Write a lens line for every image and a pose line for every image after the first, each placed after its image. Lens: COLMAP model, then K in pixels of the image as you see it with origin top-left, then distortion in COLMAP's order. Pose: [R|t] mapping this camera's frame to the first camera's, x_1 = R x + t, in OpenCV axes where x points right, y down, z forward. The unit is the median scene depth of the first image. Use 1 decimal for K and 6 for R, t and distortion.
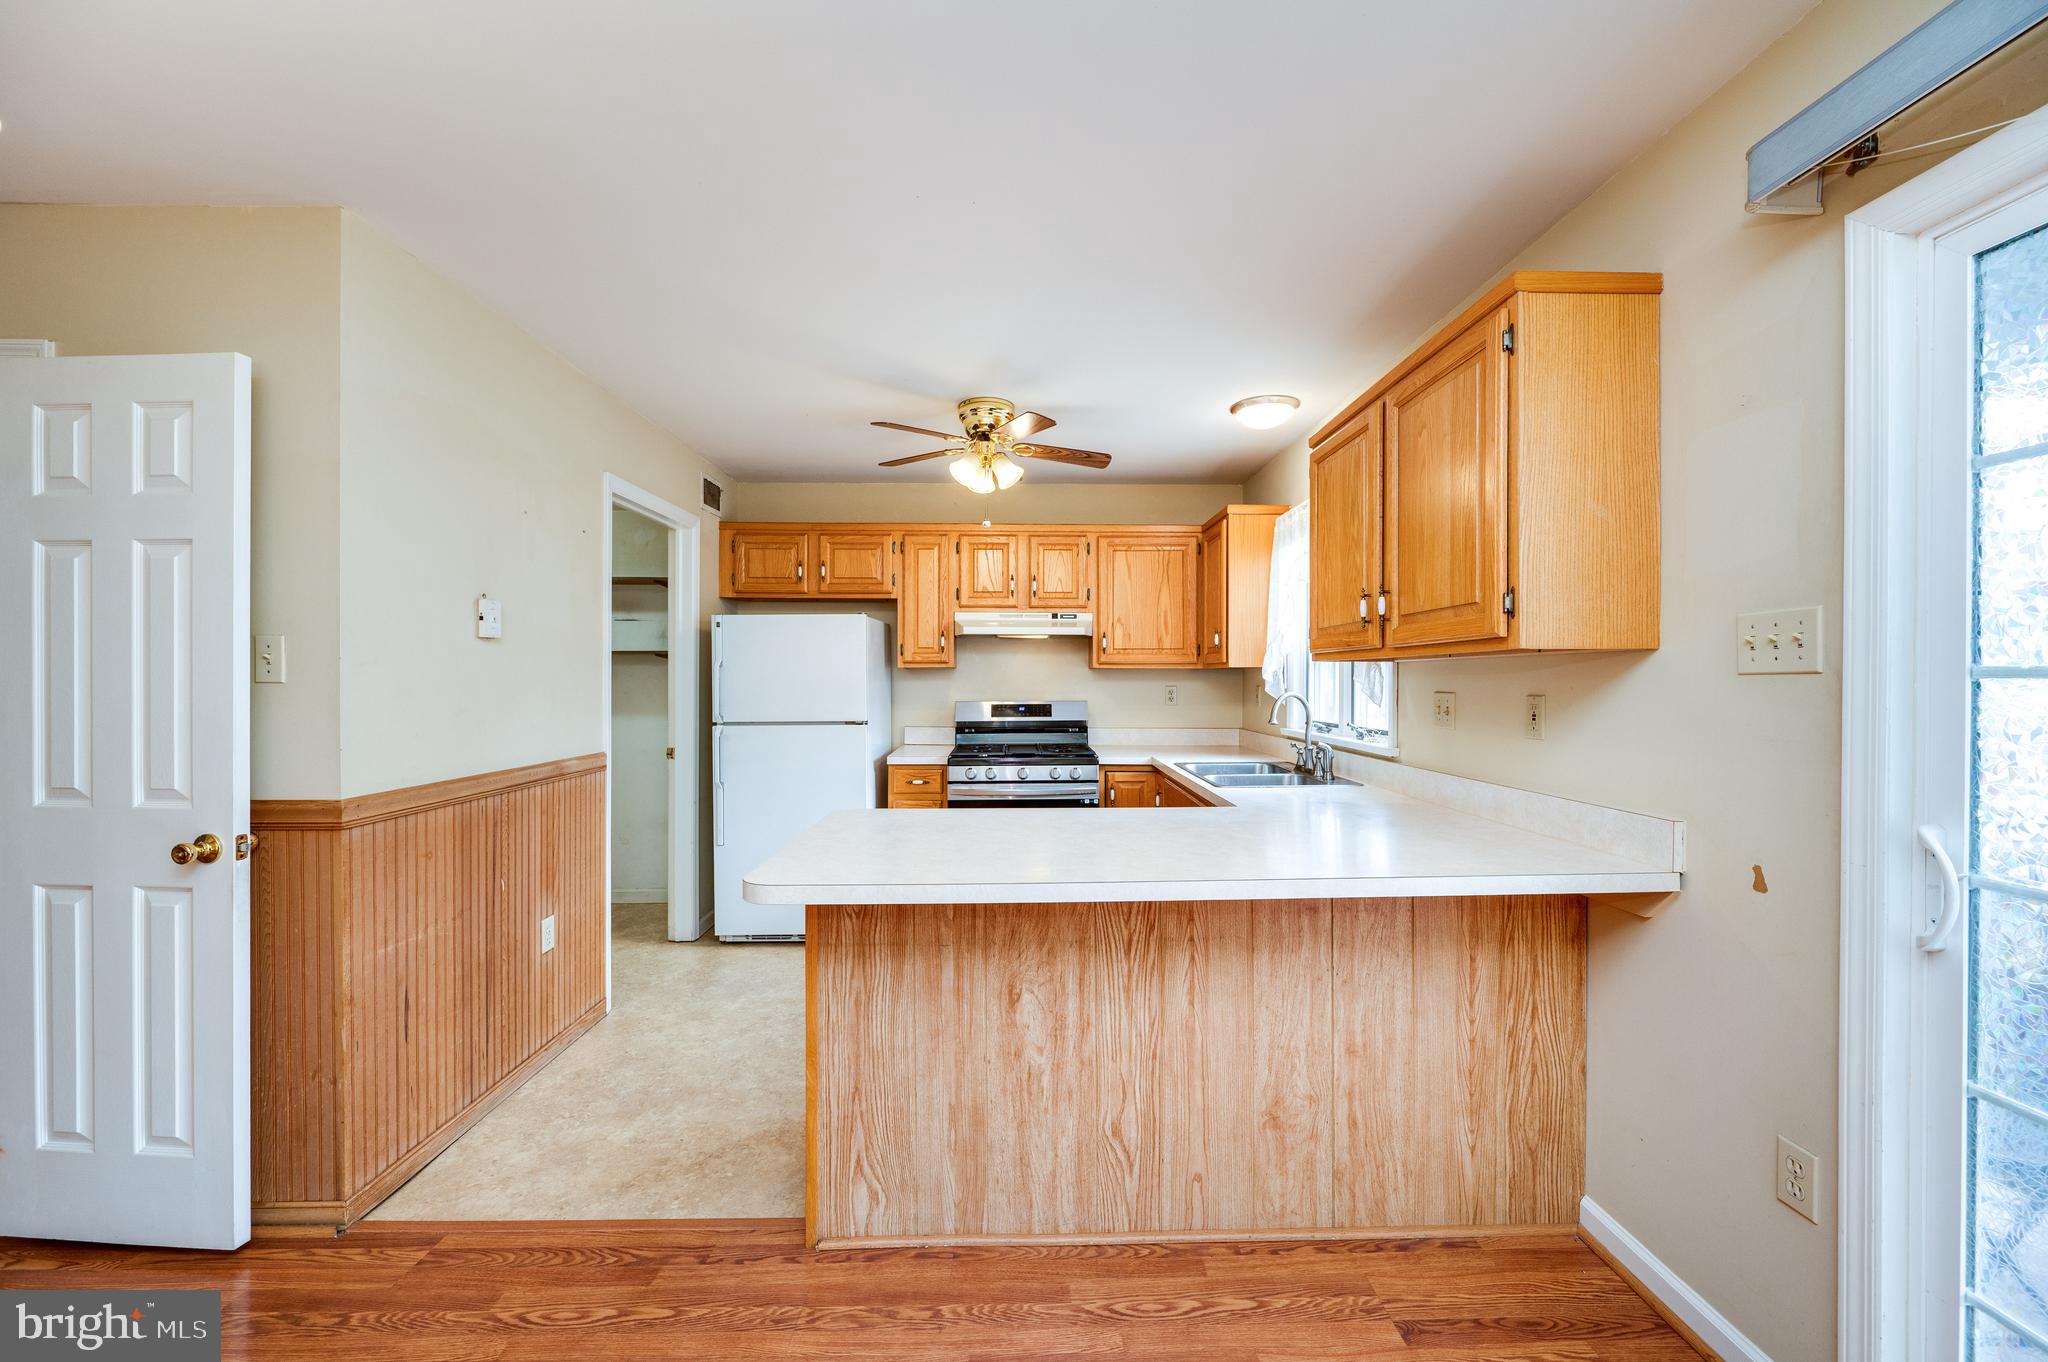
lens RADIAL K [[805.6, 0, 1028.0], [0, 805.6, 676.8], [0, 0, 1]] dist [-0.001167, -0.000315]
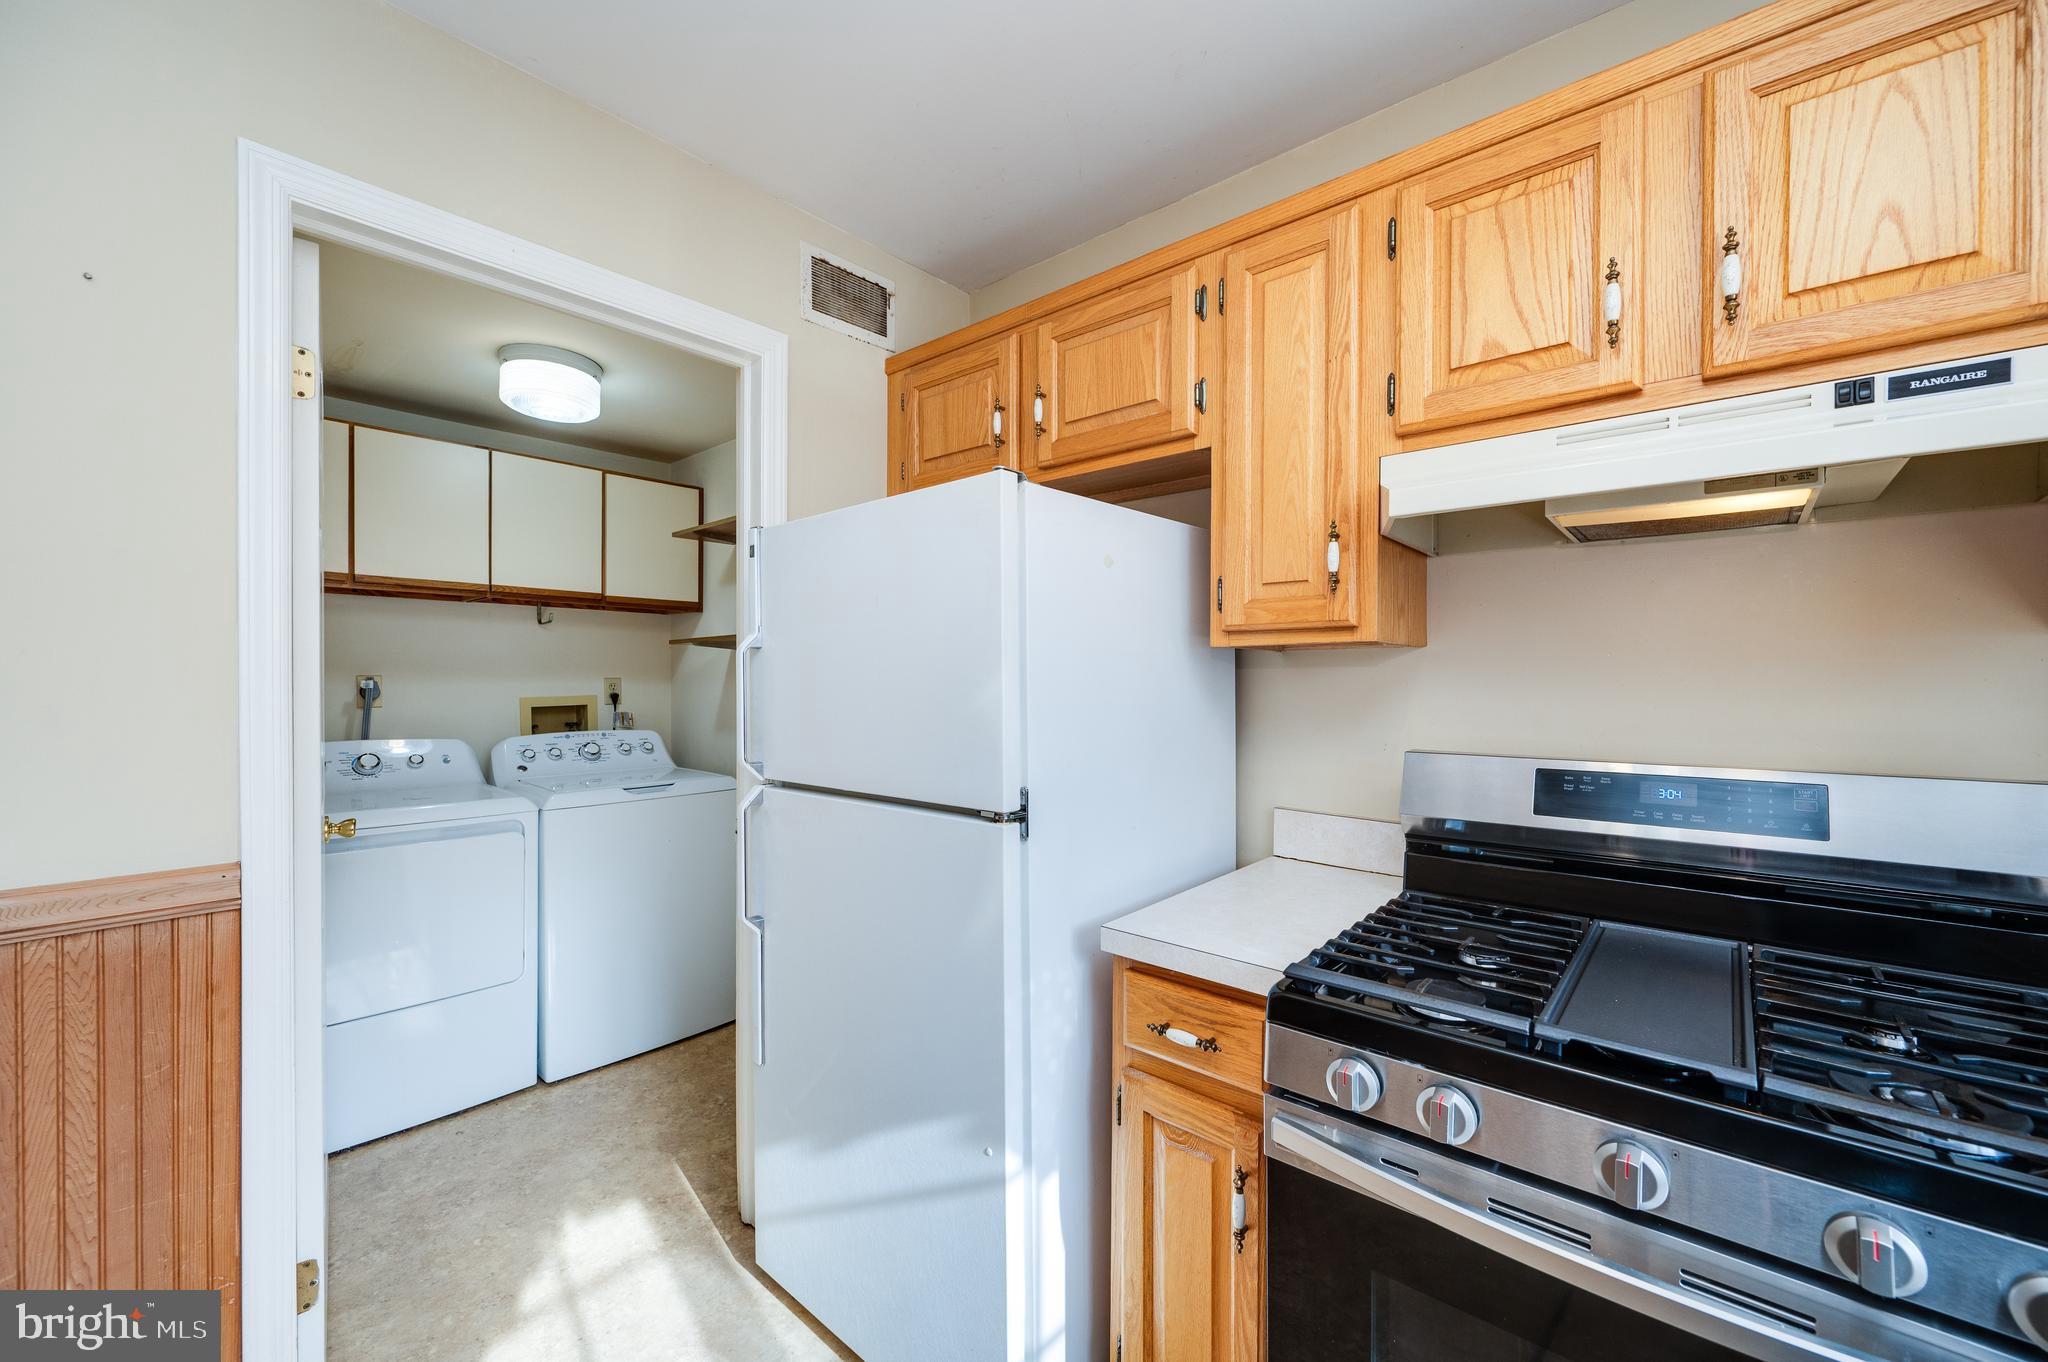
lens RADIAL K [[805.6, 0, 1048.9], [0, 805.6, 694.9], [0, 0, 1]] dist [-0.001167, -0.000315]
pose [[0.750221, 0.009519, -0.661119, 0.015374], [-0.000351, 0.999902, 0.013999, 0.004124], [0.661187, -0.010270, 0.750150, 0.698394]]
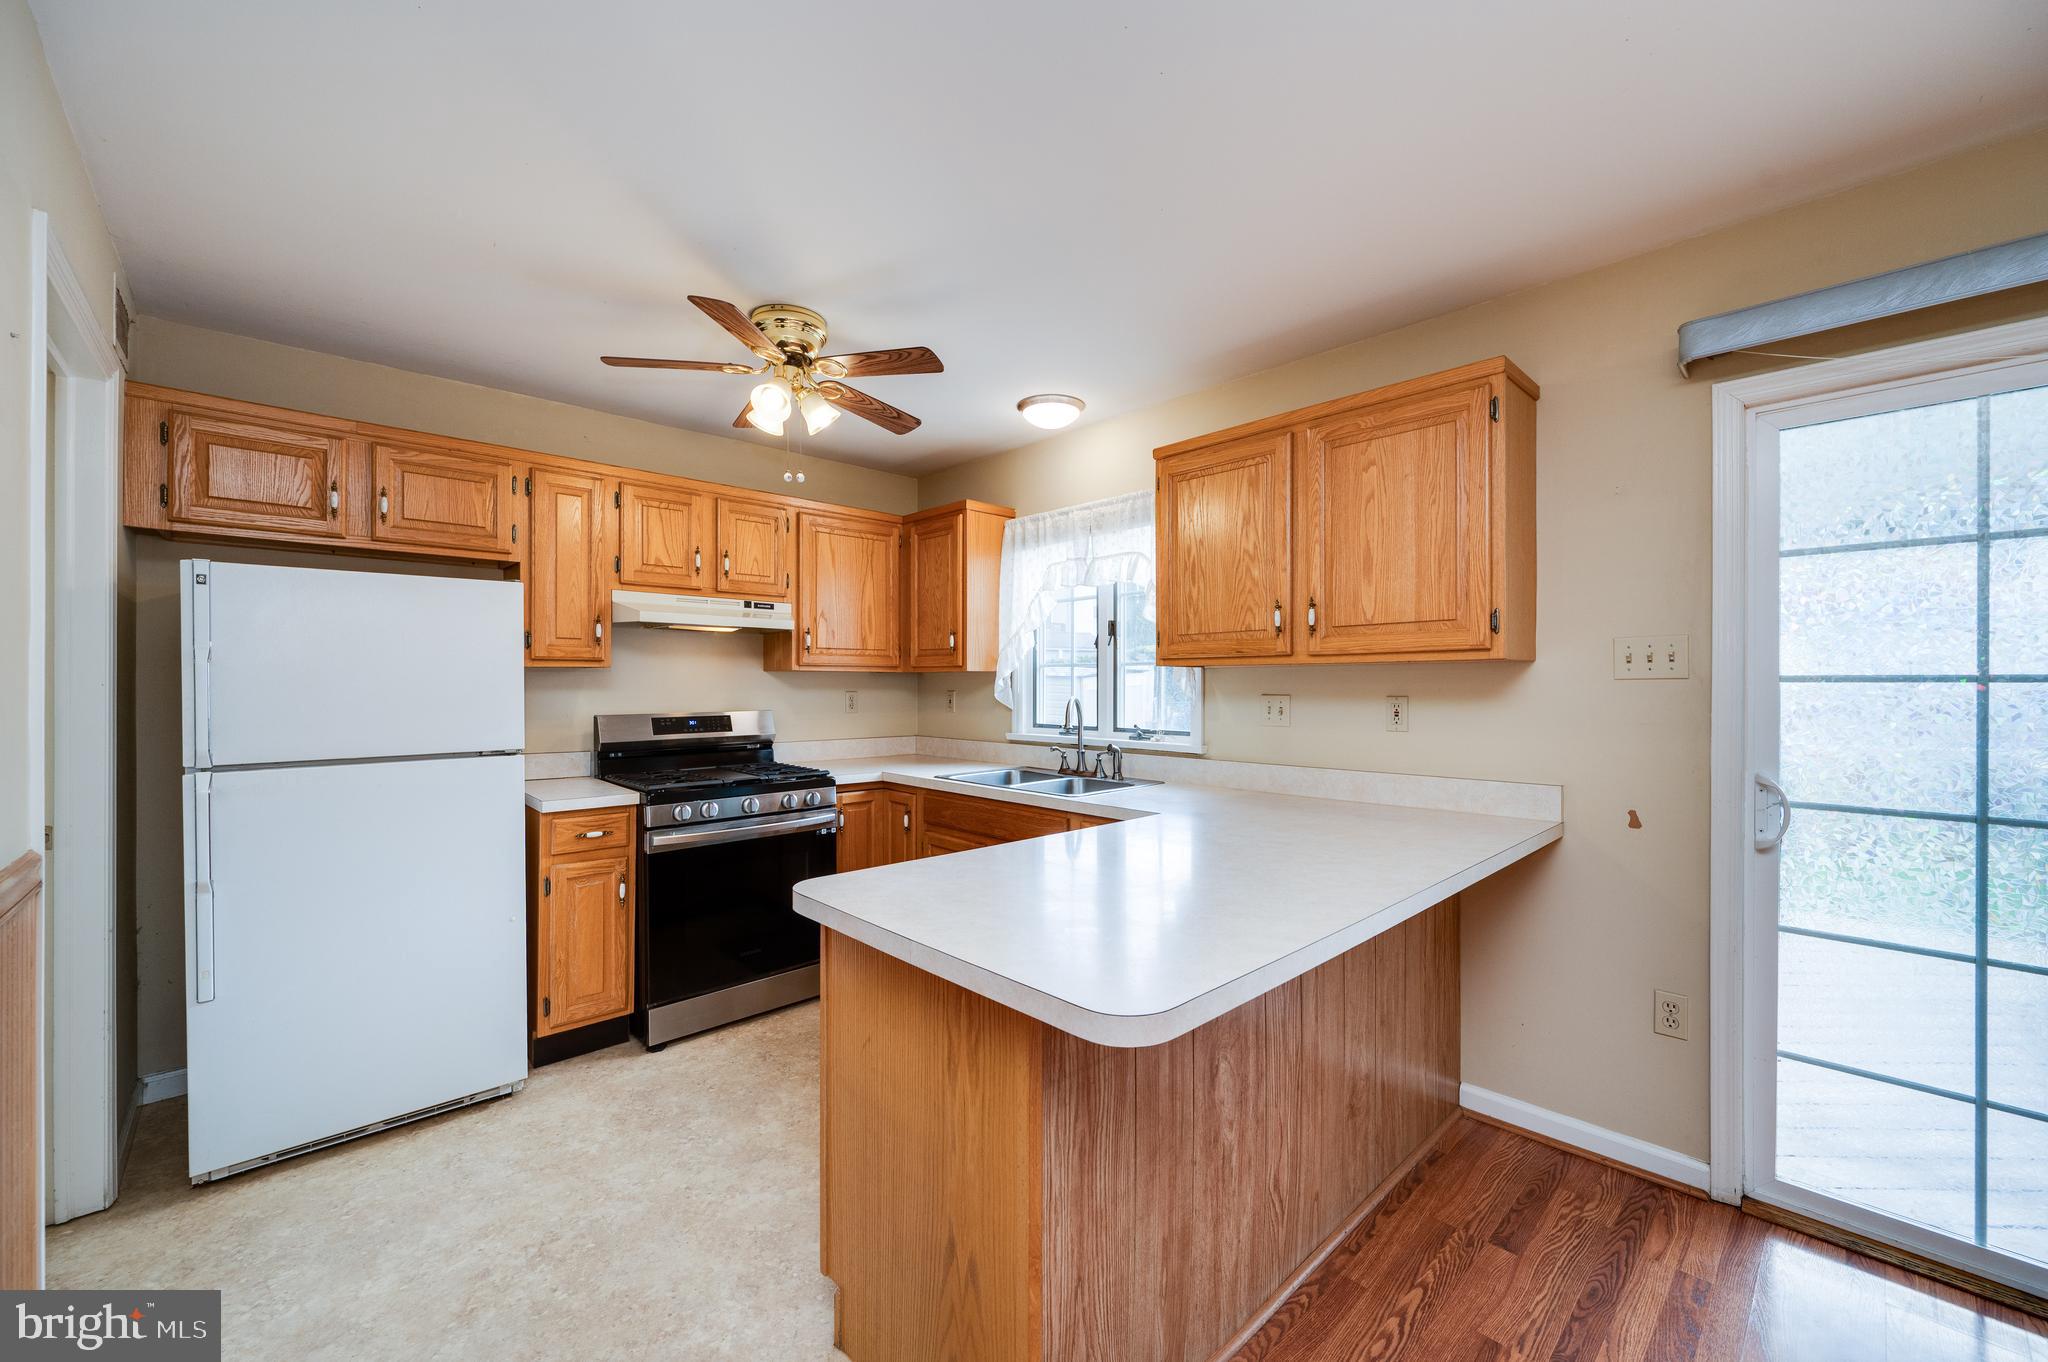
lens RADIAL K [[805.6, 0, 1032.1], [0, 805.6, 685.5], [0, 0, 1]] dist [-0.001167, -0.000315]
pose [[0.737410, -0.000726, 0.675445, -0.301610], [-0.001655, 0.999994, 0.002882, 0.001875], [-0.675443, -0.003243, 0.737405, 0.224320]]
